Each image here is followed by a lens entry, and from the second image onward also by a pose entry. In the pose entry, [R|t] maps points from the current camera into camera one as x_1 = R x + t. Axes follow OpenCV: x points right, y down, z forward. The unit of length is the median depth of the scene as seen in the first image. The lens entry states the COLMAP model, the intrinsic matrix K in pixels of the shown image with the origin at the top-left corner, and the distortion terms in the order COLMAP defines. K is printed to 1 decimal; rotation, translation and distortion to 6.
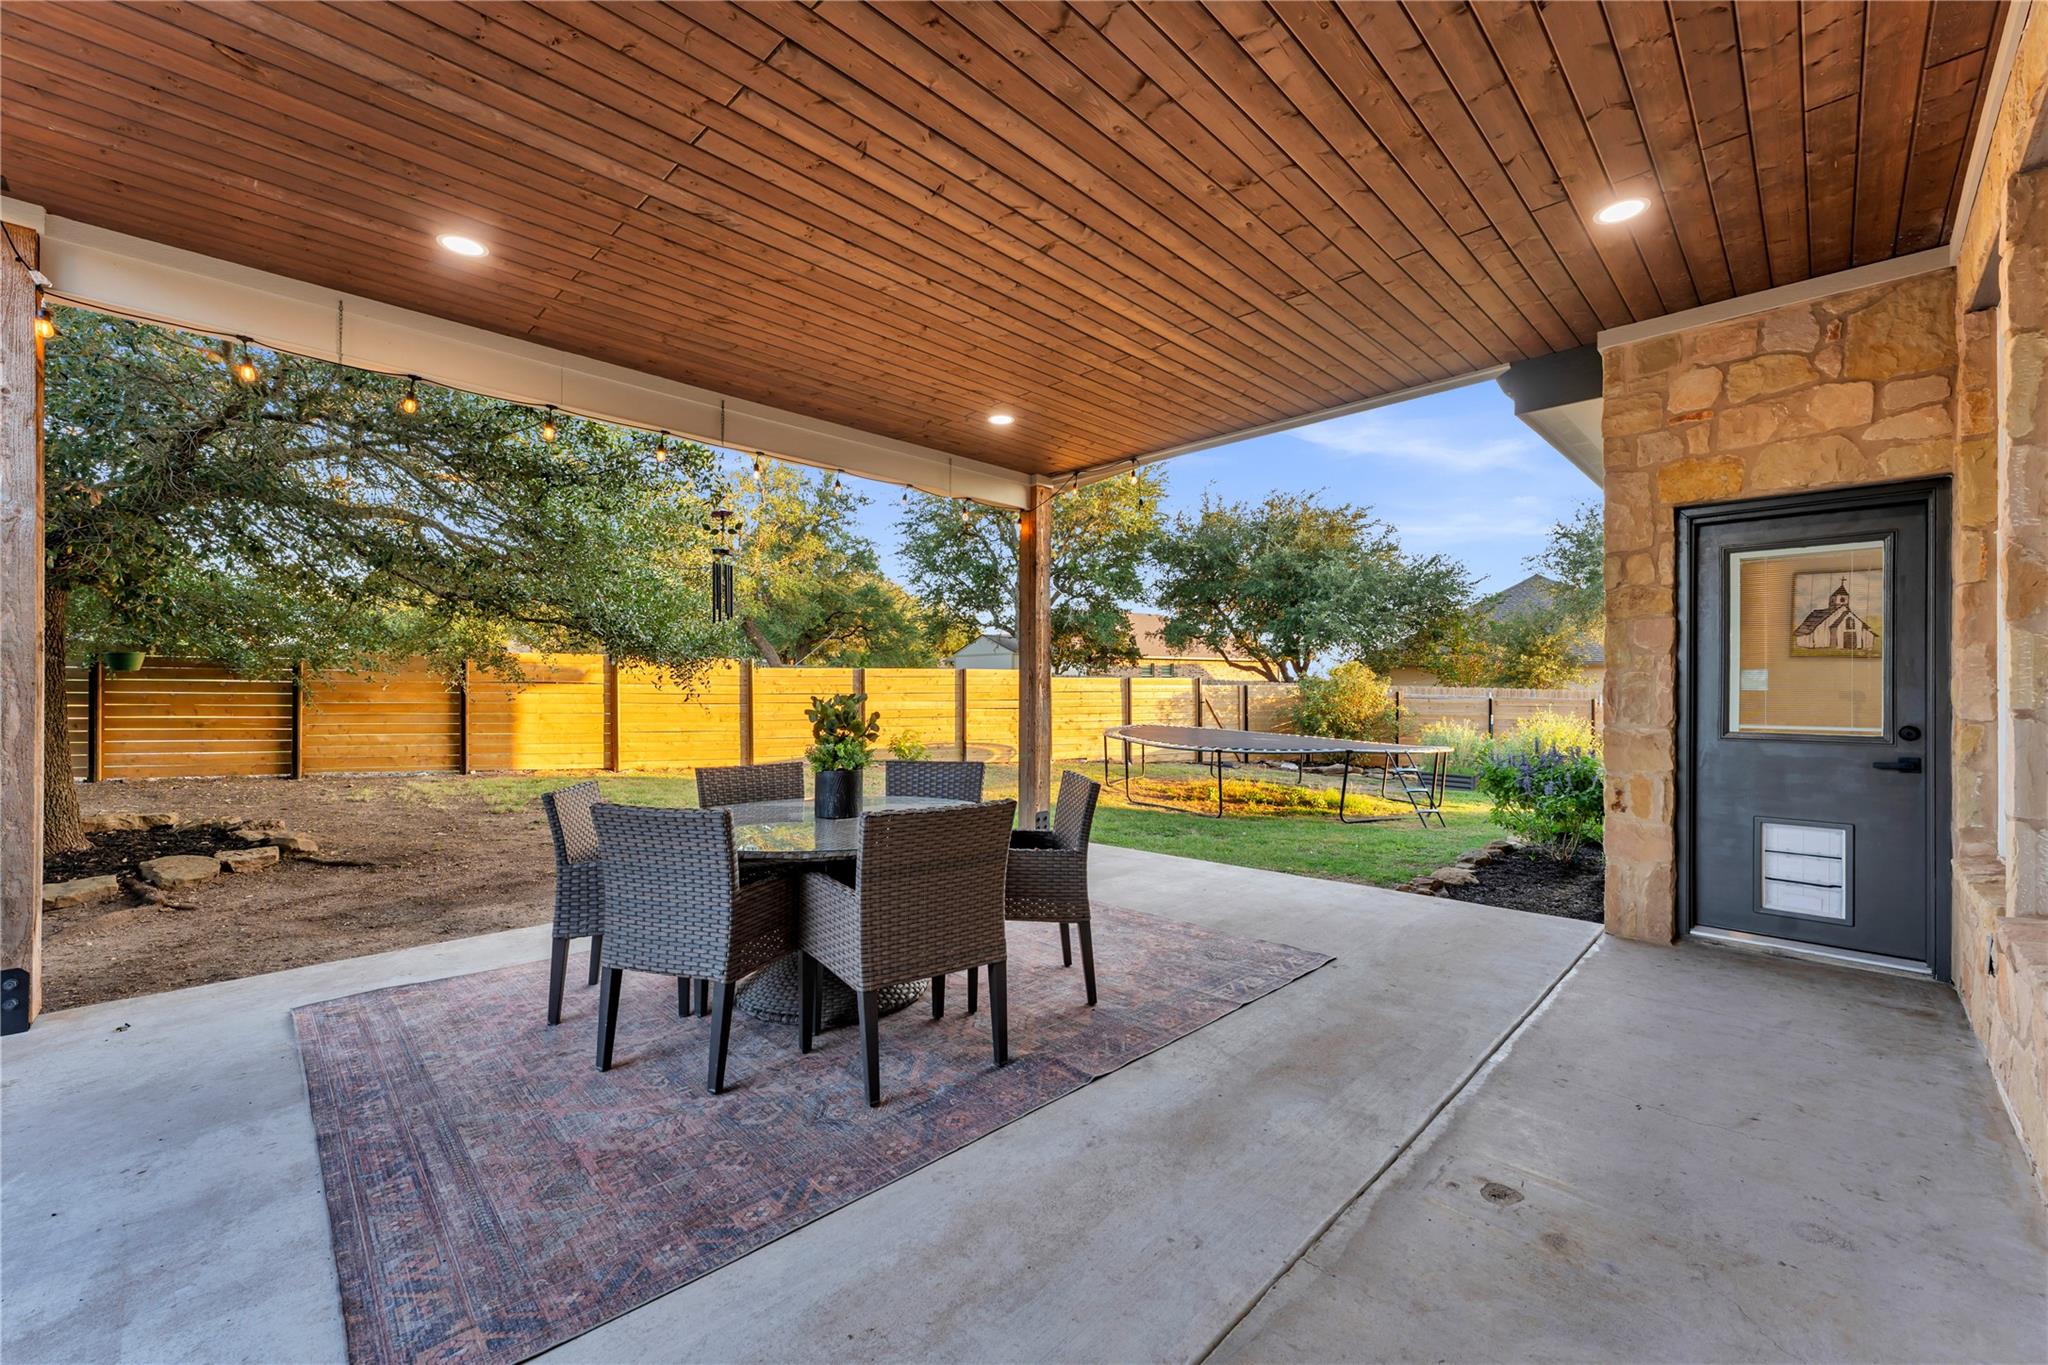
lens RADIAL K [[819.6, 0, 1024.0], [0, 819.6, 682.5], [0, 0, 1]] dist [0.001041, 0.000101]
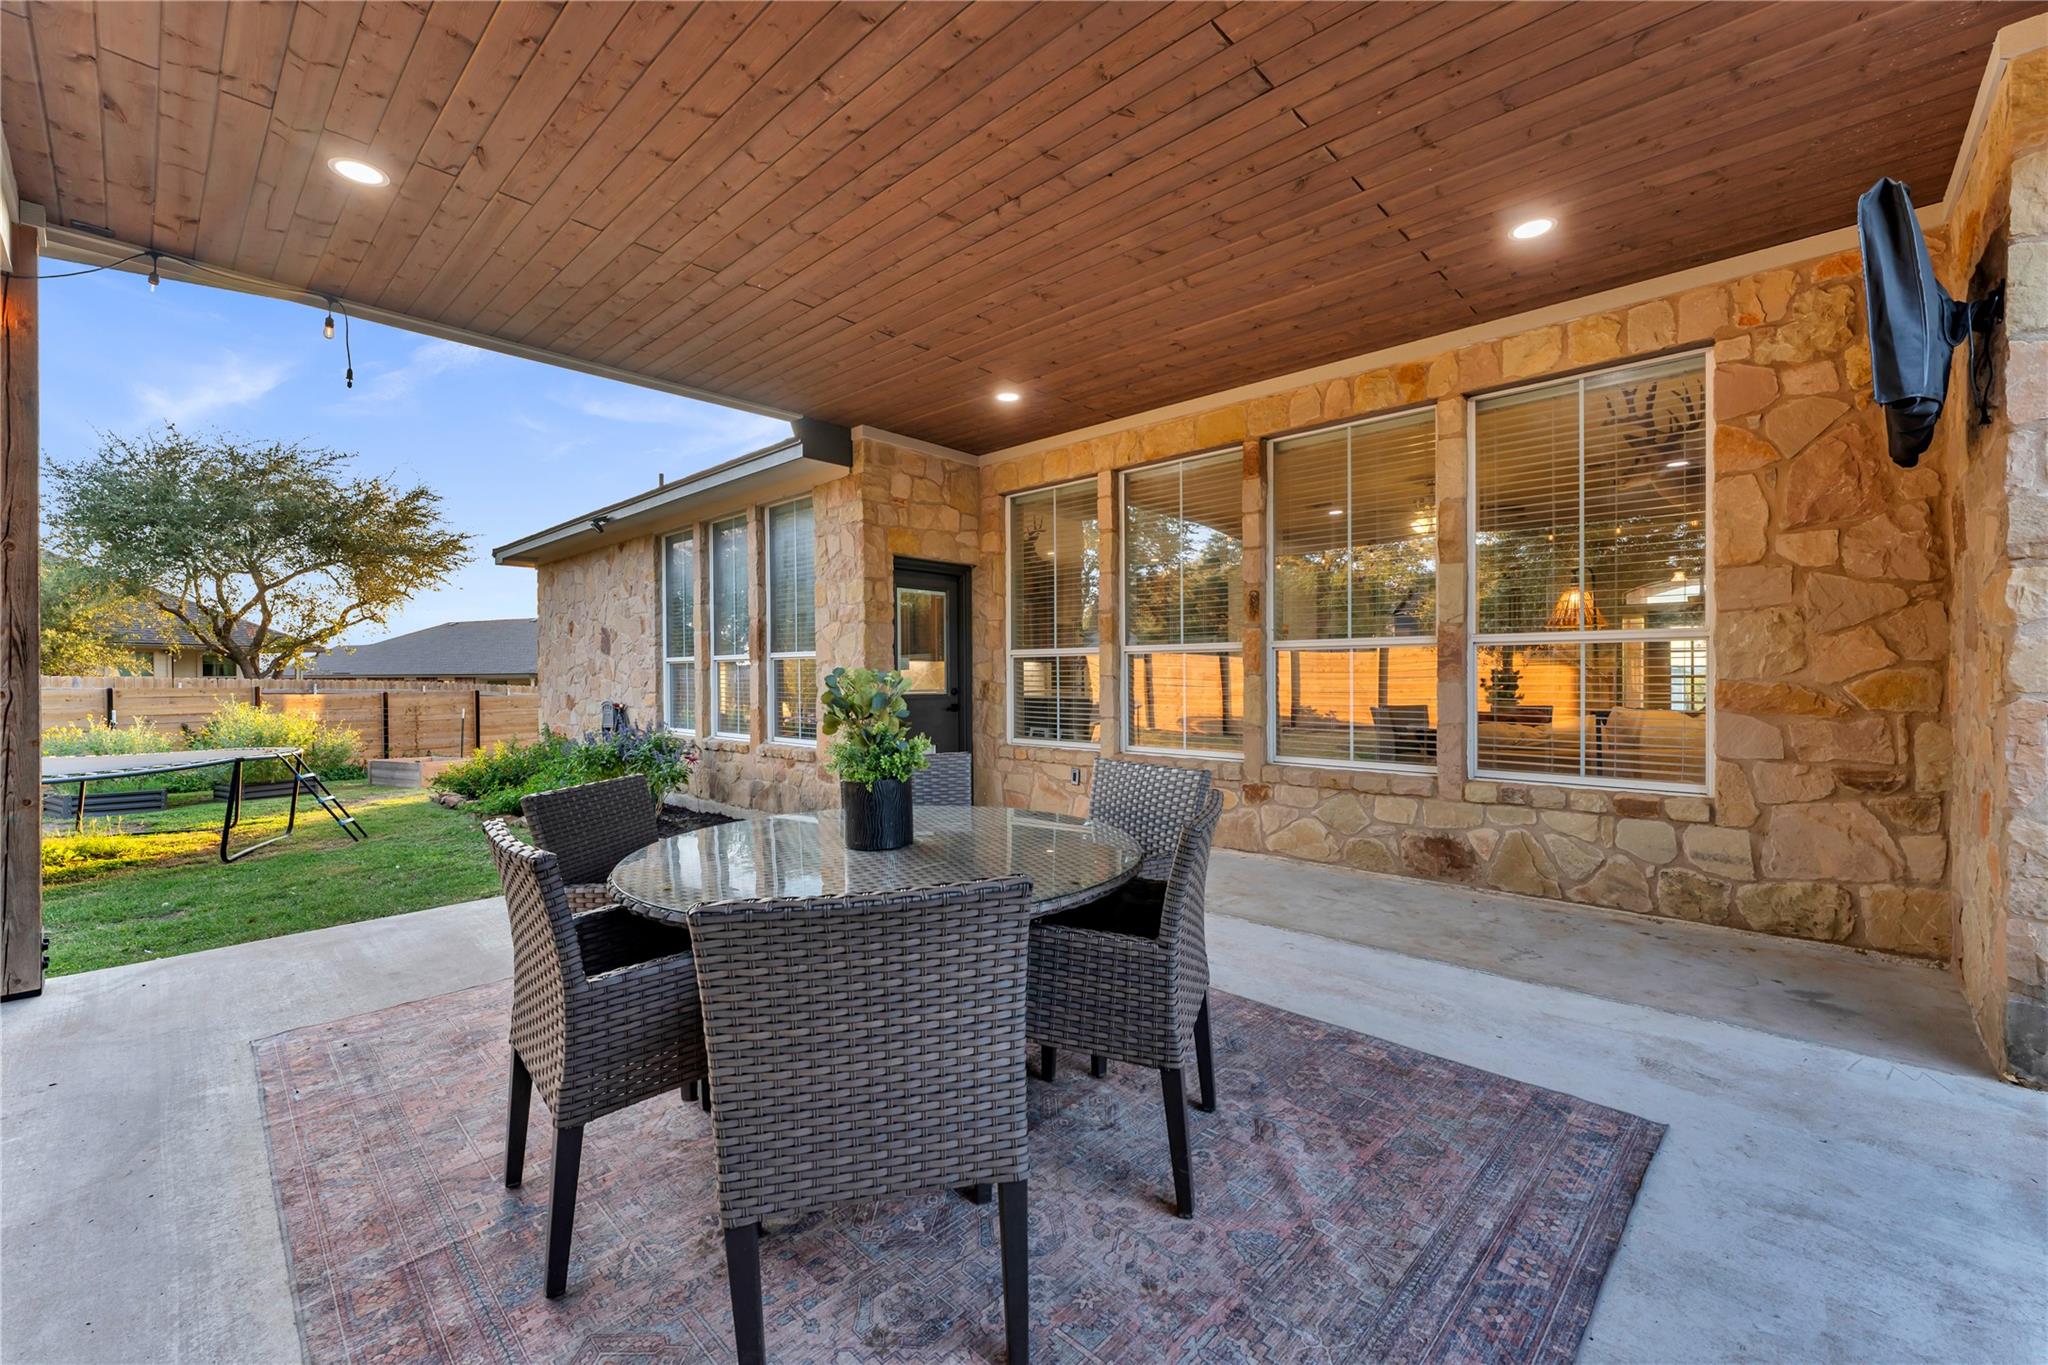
lens RADIAL K [[820.0, 0, 1024.0], [0, 820.0, 682.5], [0, 0, 1]] dist [-0.001886, -0.000239]
pose [[-0.030047, -0.011113, 0.999487, -0.929801], [-0.002689, 0.999935, 0.011038, 0.017856], [-0.999545, -0.002356, -0.030075, 0.907746]]
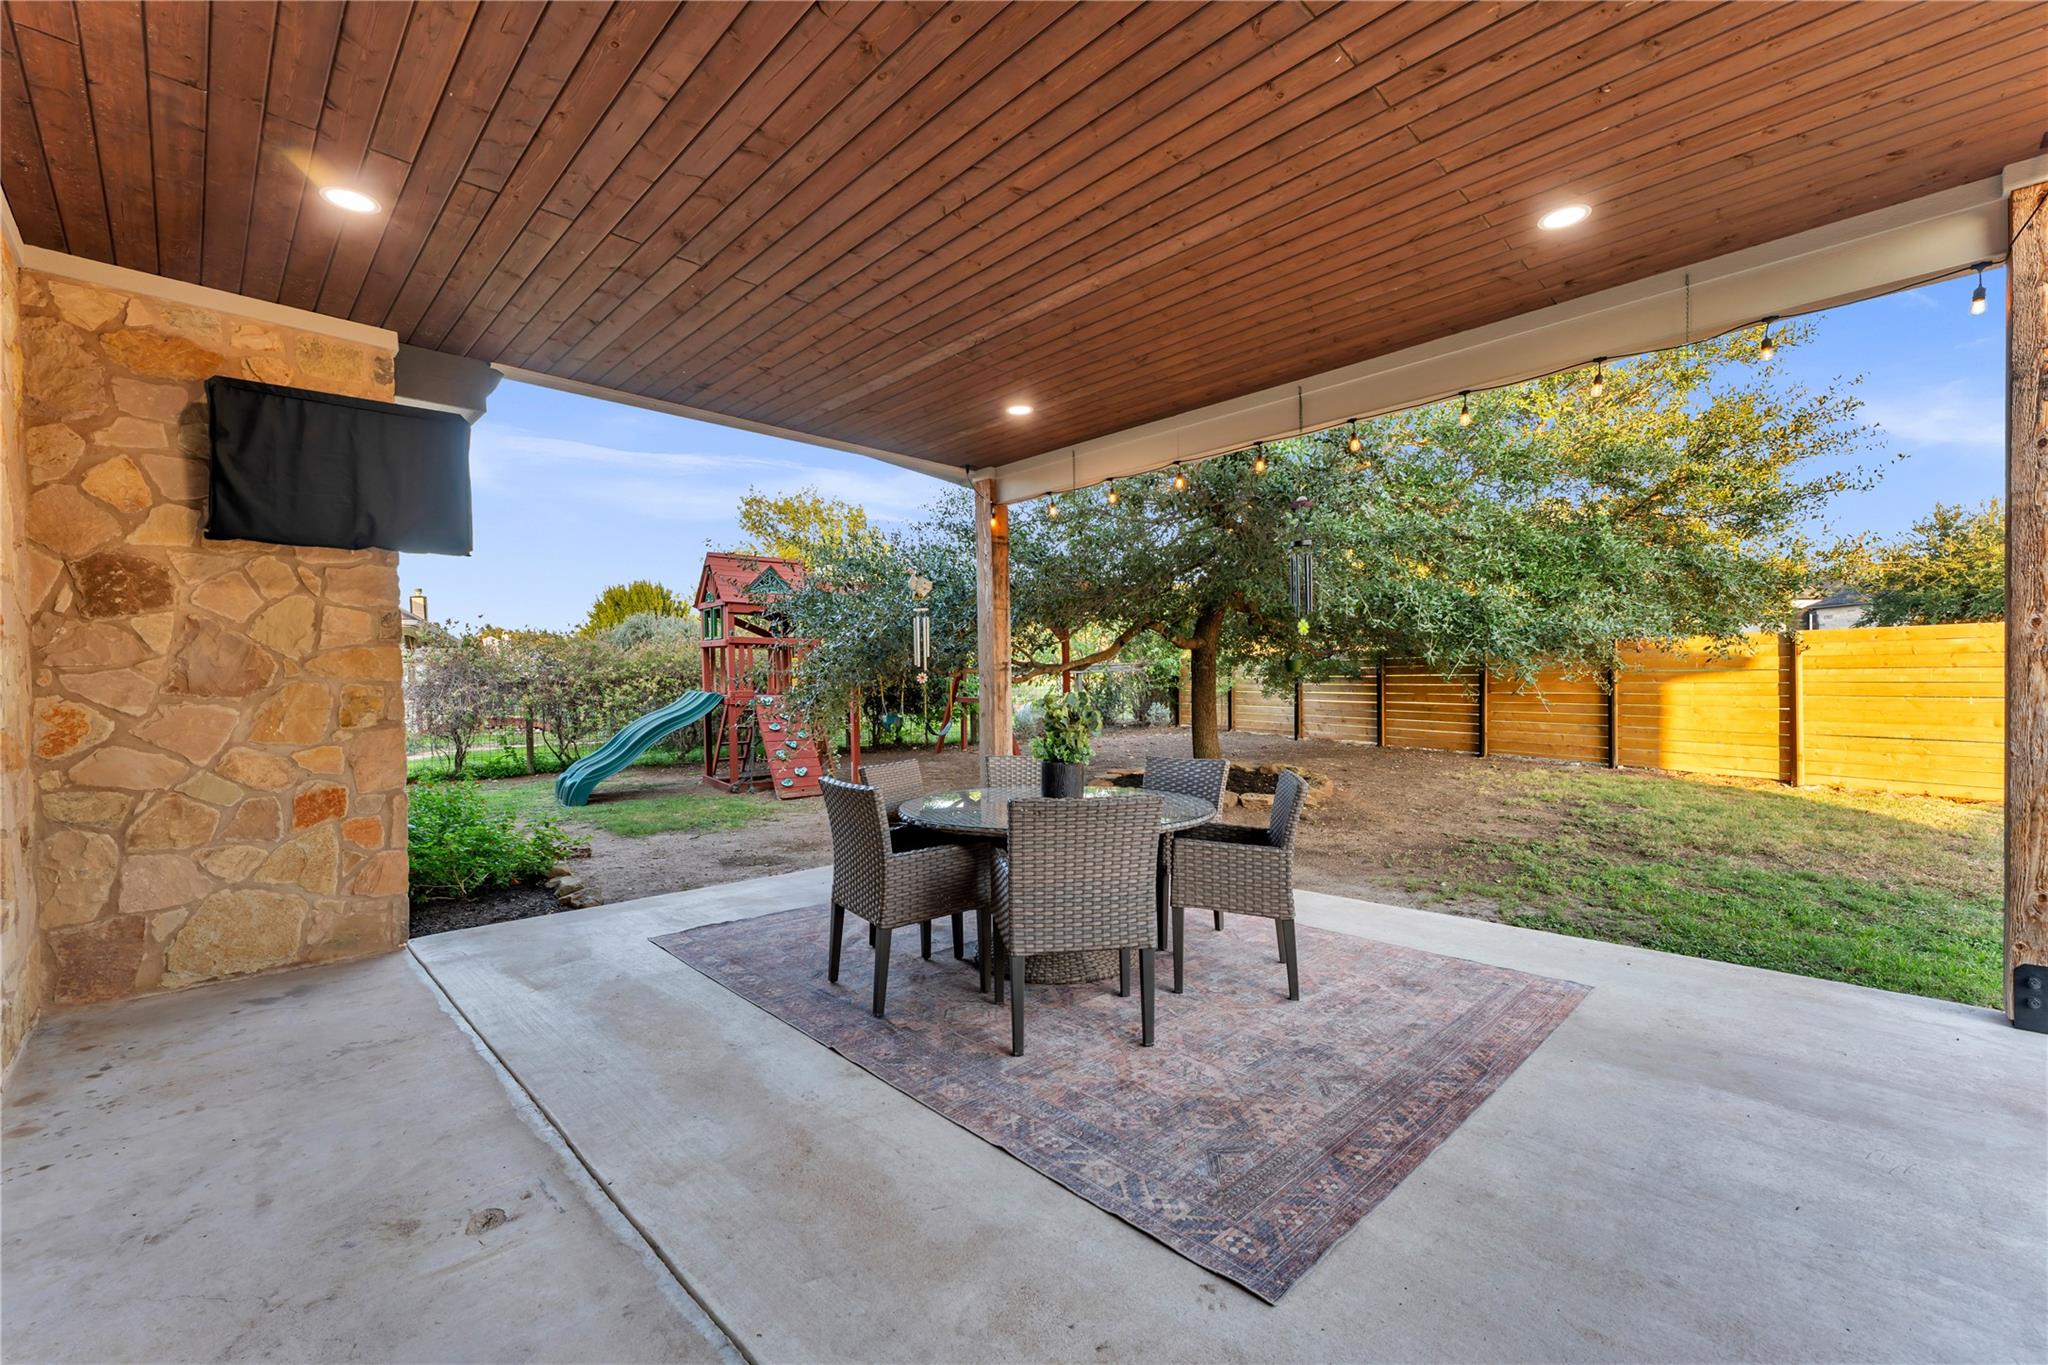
lens RADIAL K [[865.9, 0, 1045.0], [0, 865.9, 693.6], [0, 0, 1]] dist [-0.000646, 0.000404]
pose [[-0.017303, 0.007744, -0.999820, 0.938523], [0.023052, 0.999707, 0.007344, 0.006076], [0.999585, -0.022921, -0.017476, 1.001122]]
